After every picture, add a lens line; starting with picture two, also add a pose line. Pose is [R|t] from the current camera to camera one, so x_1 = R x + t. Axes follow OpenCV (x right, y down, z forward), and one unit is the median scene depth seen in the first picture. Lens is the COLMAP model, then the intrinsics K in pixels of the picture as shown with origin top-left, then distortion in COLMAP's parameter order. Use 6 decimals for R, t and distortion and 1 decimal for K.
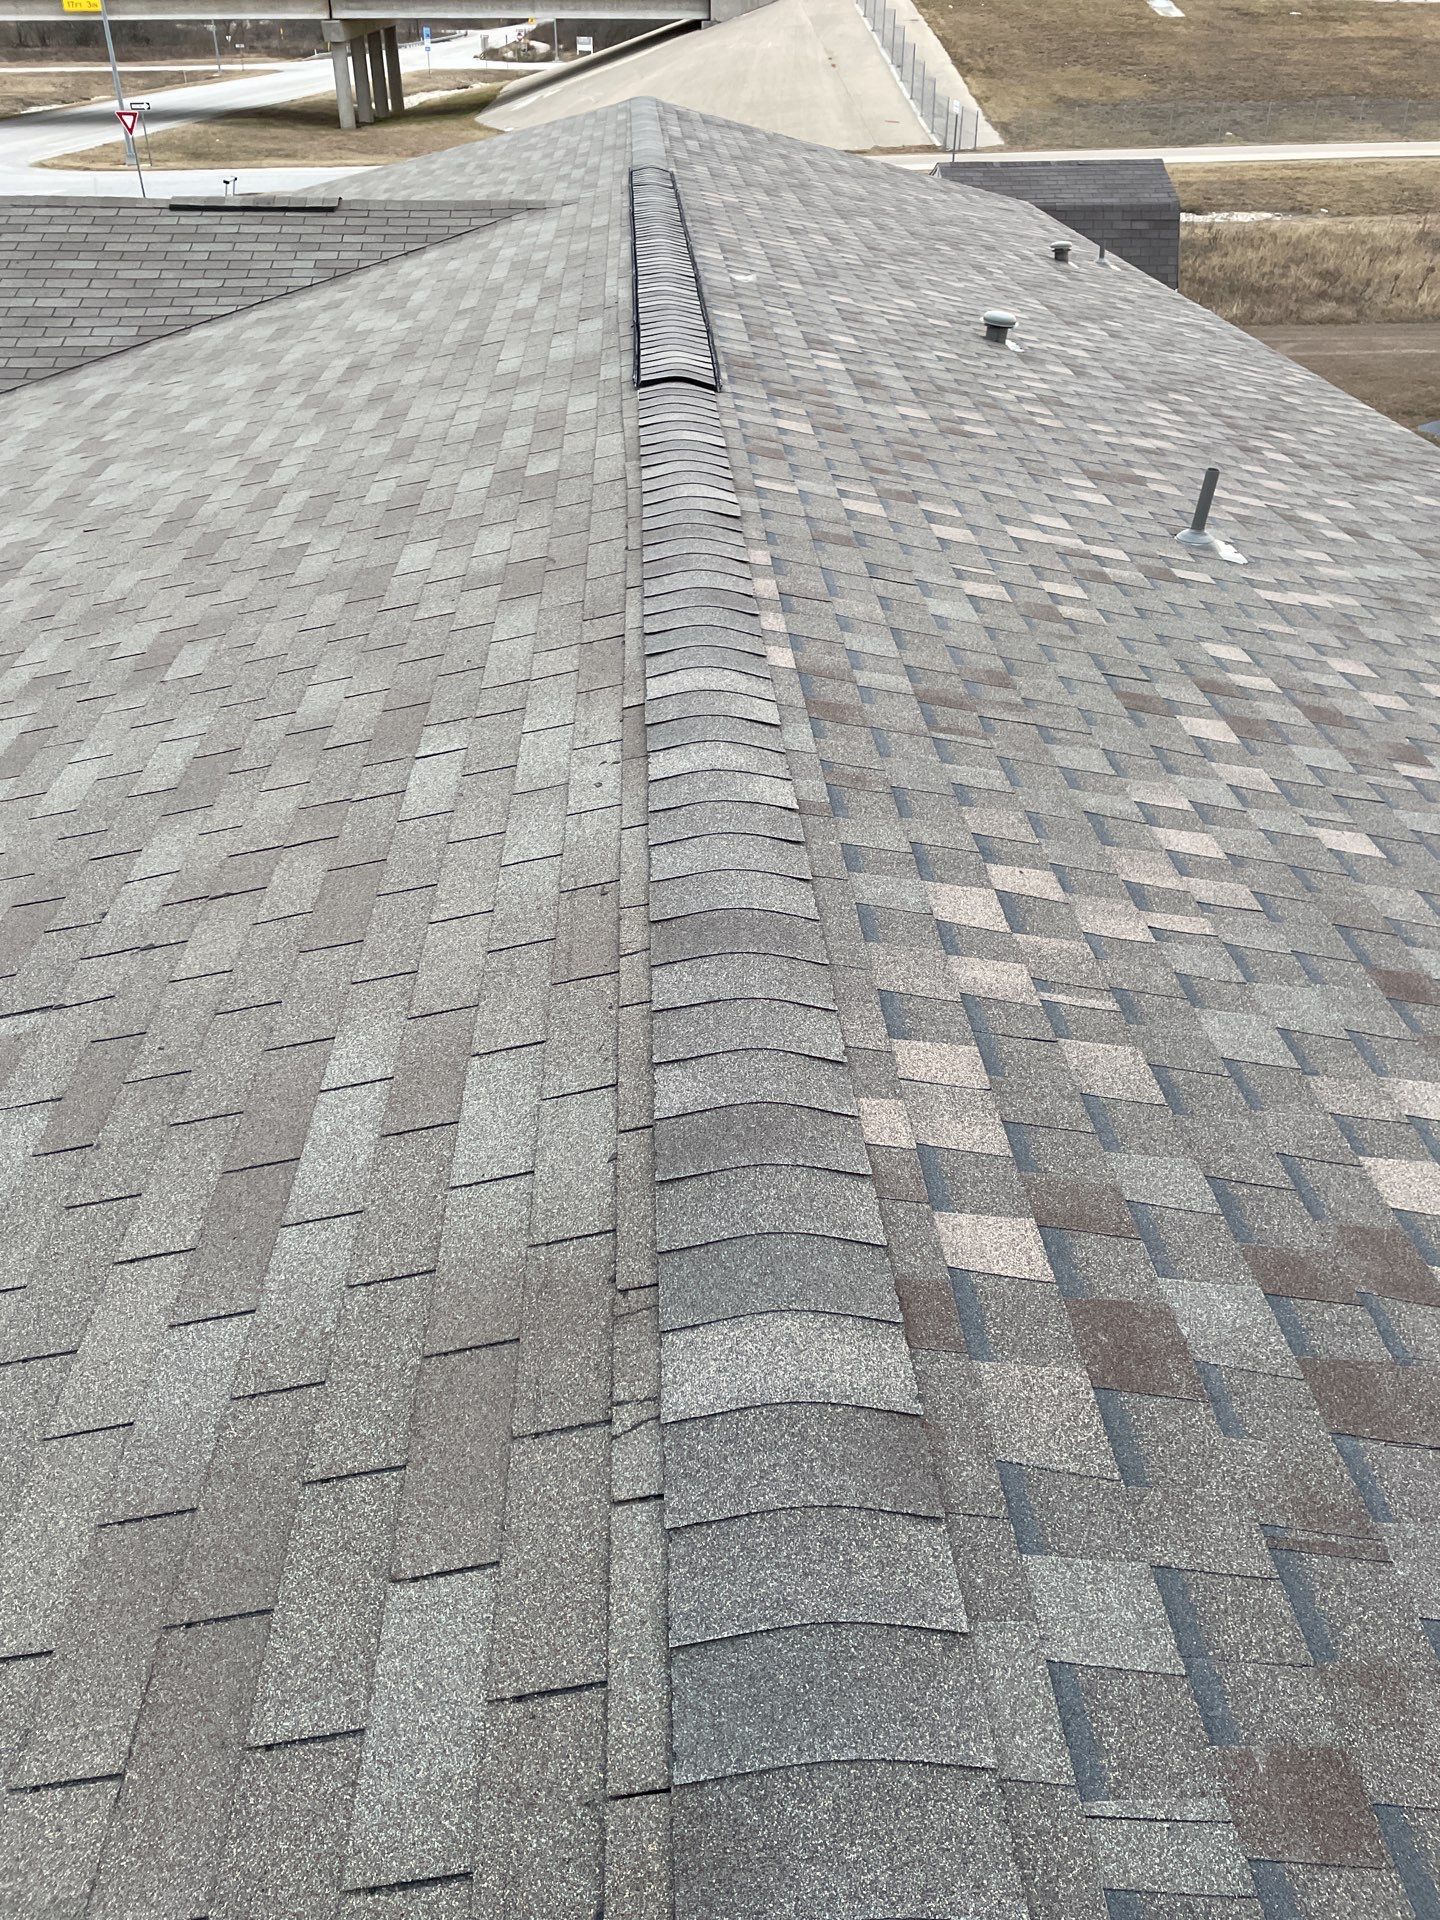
lens RADIAL K [[1454.1, 0, 728.3], [0, 1454.1, 934.3], [0, 0, 1]] dist [0.096866, -0.123174]
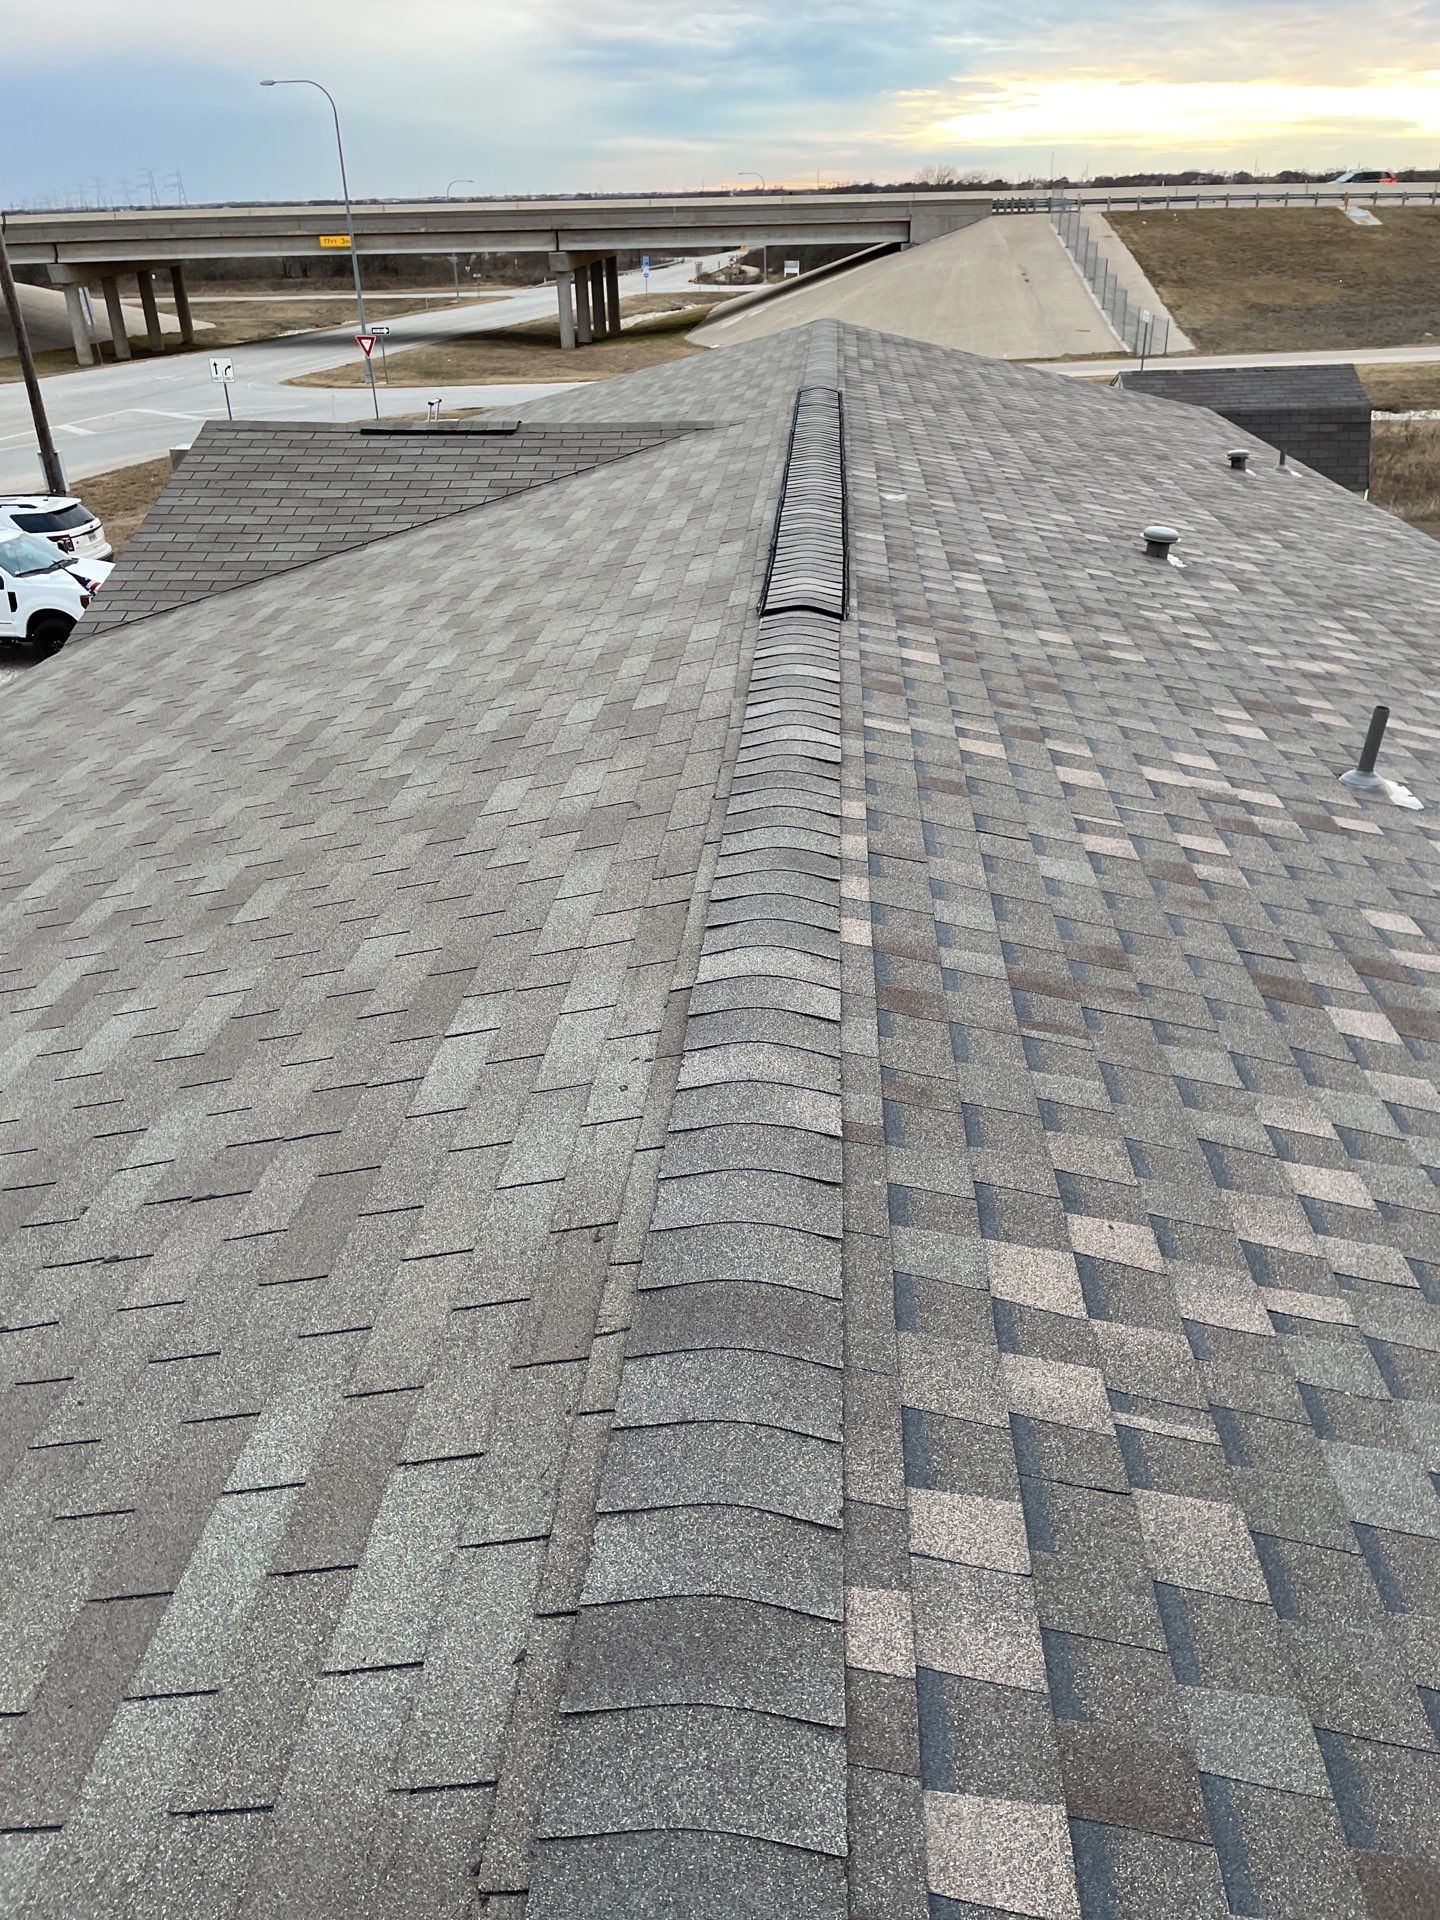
lens RADIAL K [[1448.2, 0, 722.3], [0, 1448.2, 945.3], [0, 0, 1]] dist [0.093453, -0.119592]
pose [[0.991655, 0.033001, -0.124624, 0.037602], [-0.046223, 0.993424, -0.104745, -0.048932], [0.120348, 0.109631, 0.986660, 0.064470]]
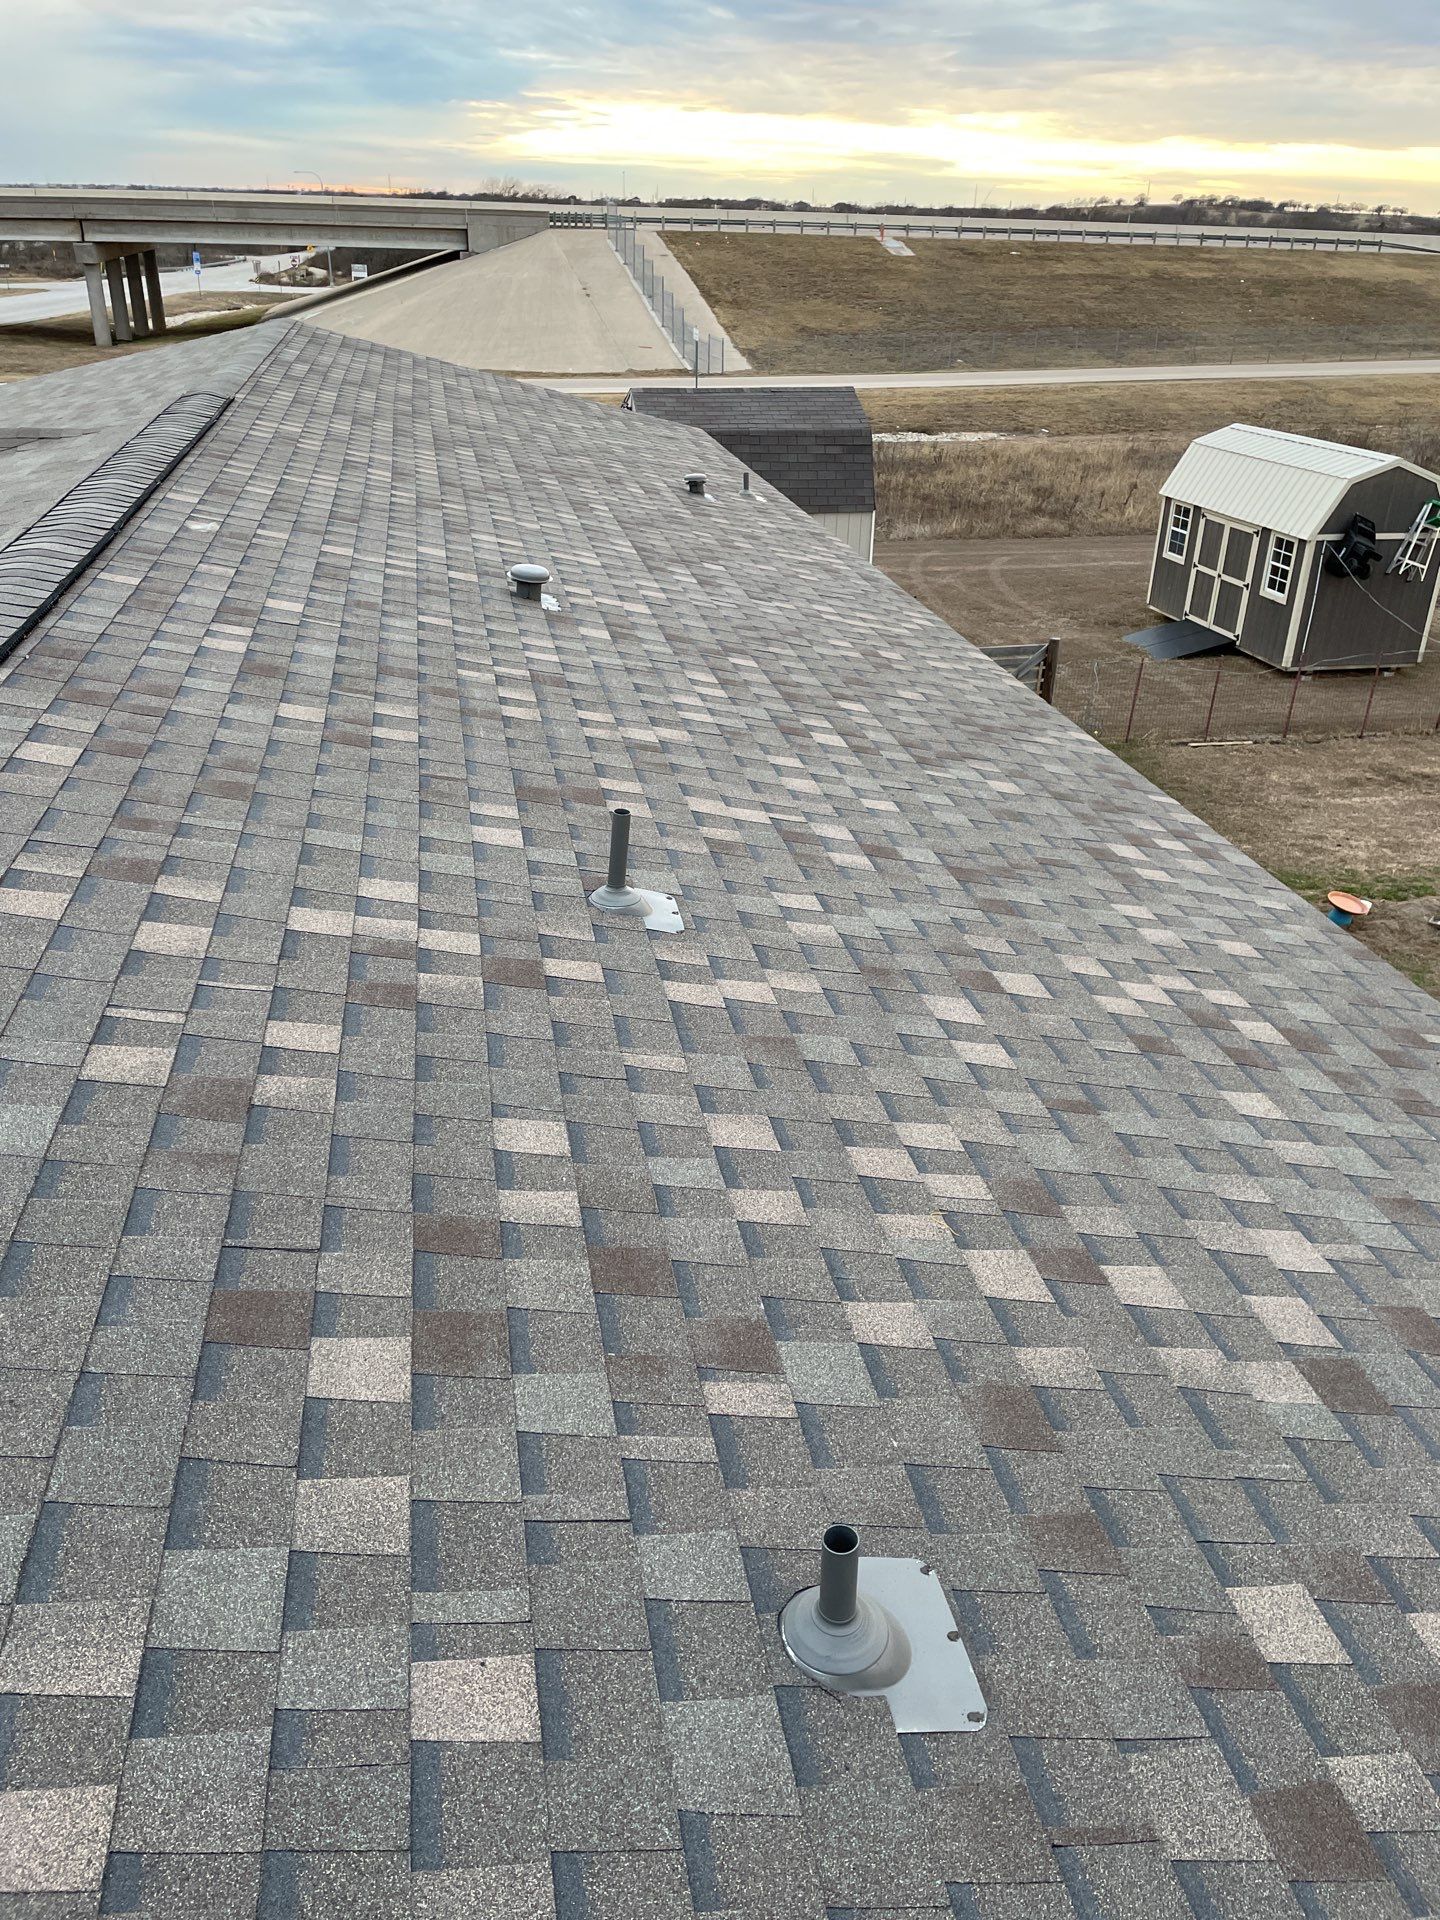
lens RADIAL K [[1448.2, 0, 722.3], [0, 1448.2, 945.3], [0, 0, 1]] dist [0.093453, -0.119592]
pose [[0.991724, -0.039952, 0.122016, 0.250580], [0.053568, 0.992439, -0.110436, -0.144714], [-0.116681, 0.116058, 0.986365, 0.251198]]
